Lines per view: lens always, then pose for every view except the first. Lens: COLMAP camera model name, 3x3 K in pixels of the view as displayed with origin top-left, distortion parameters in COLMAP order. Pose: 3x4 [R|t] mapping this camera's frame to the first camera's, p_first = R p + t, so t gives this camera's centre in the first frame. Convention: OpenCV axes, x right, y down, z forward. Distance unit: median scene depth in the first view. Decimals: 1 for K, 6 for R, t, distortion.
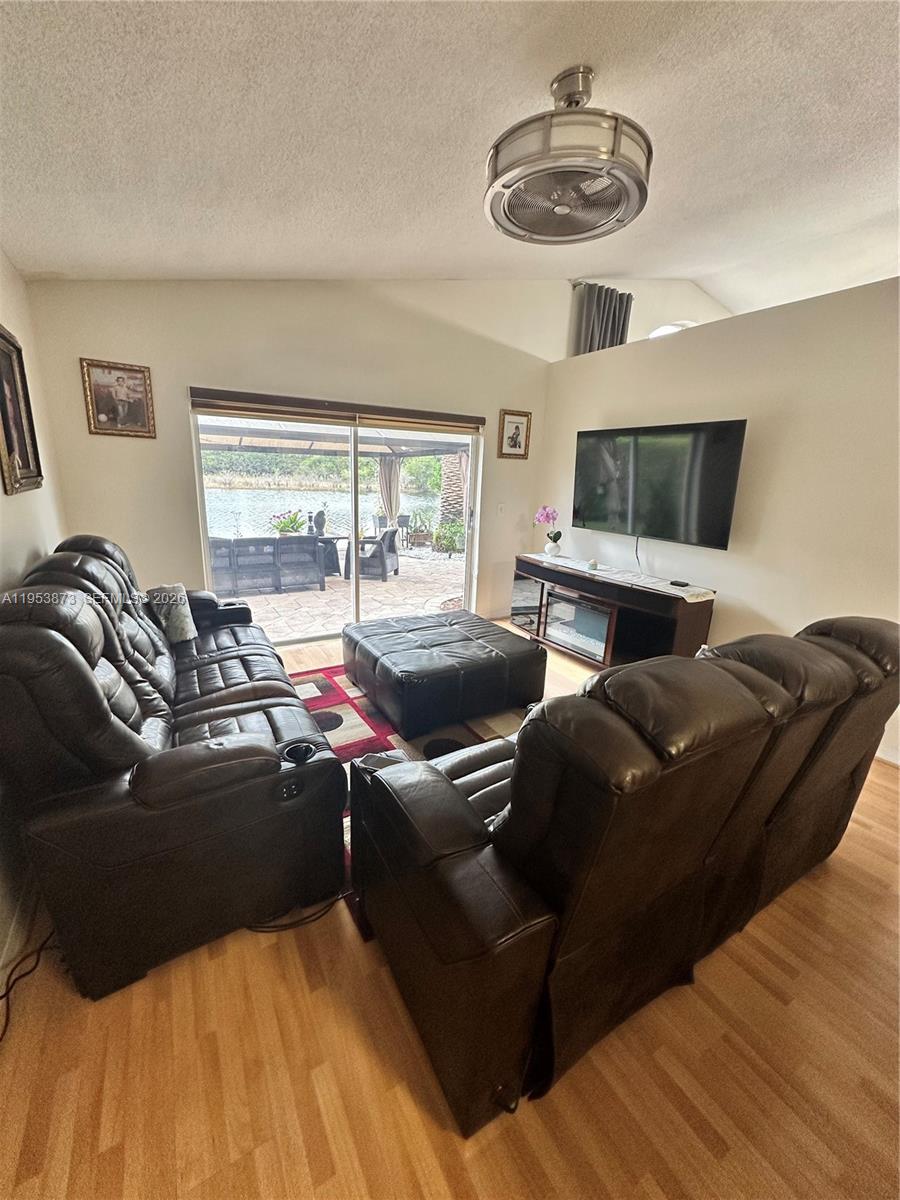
lens RADIAL K [[481.2, 0, 450.0], [0, 481.2, 600.0], [0, 0, 1]] dist [-0.003219, 0.000059]
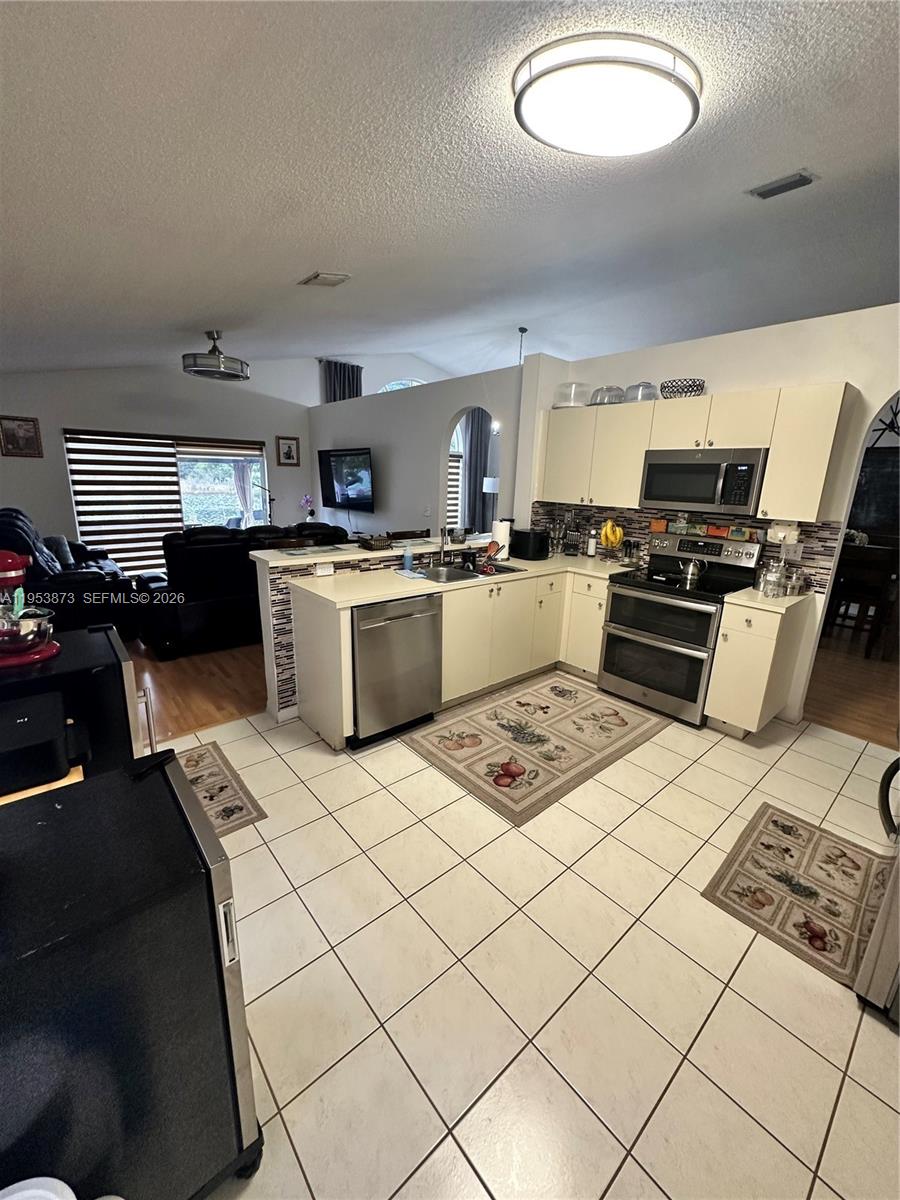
lens RADIAL K [[480.0, 0, 452.1], [0, 480.0, 599.9], [0, 0, 1]] dist [-0.006739, 0.001754]
pose [[0.984283, -0.053100, 0.168425, 0.379200], [0.053397, 0.998570, 0.002766, 0.182354], [-0.168331, 0.006271, 0.985711, -0.685379]]
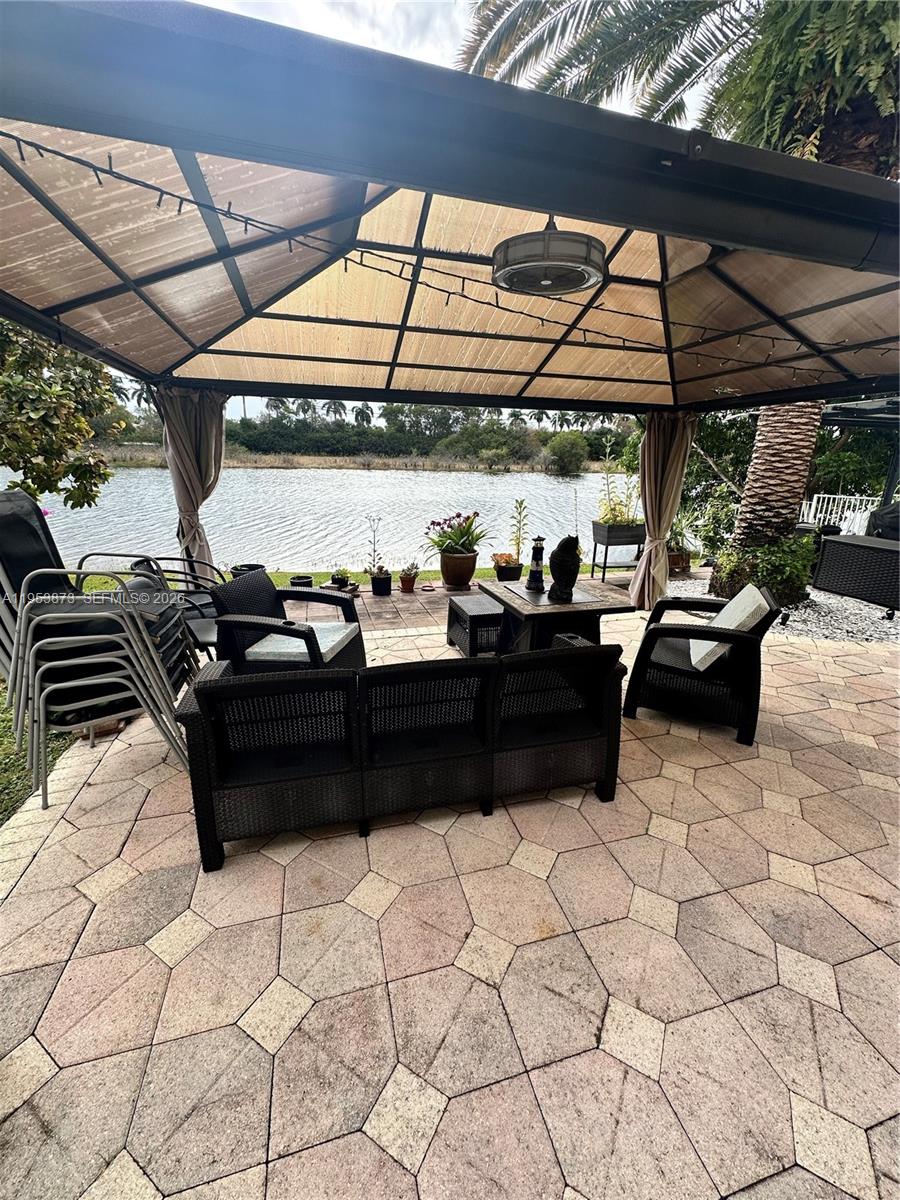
lens RADIAL K [[480.0, 0, 452.1], [0, 480.0, 599.9], [0, 0, 1]] dist [-0.006739, 0.001754]
pose [[0.967978, 0.062073, -0.243238, -0.350656], [-0.052496, 0.997576, 0.045667, -0.197108], [0.245483, -0.031436, 0.968891, 0.780842]]
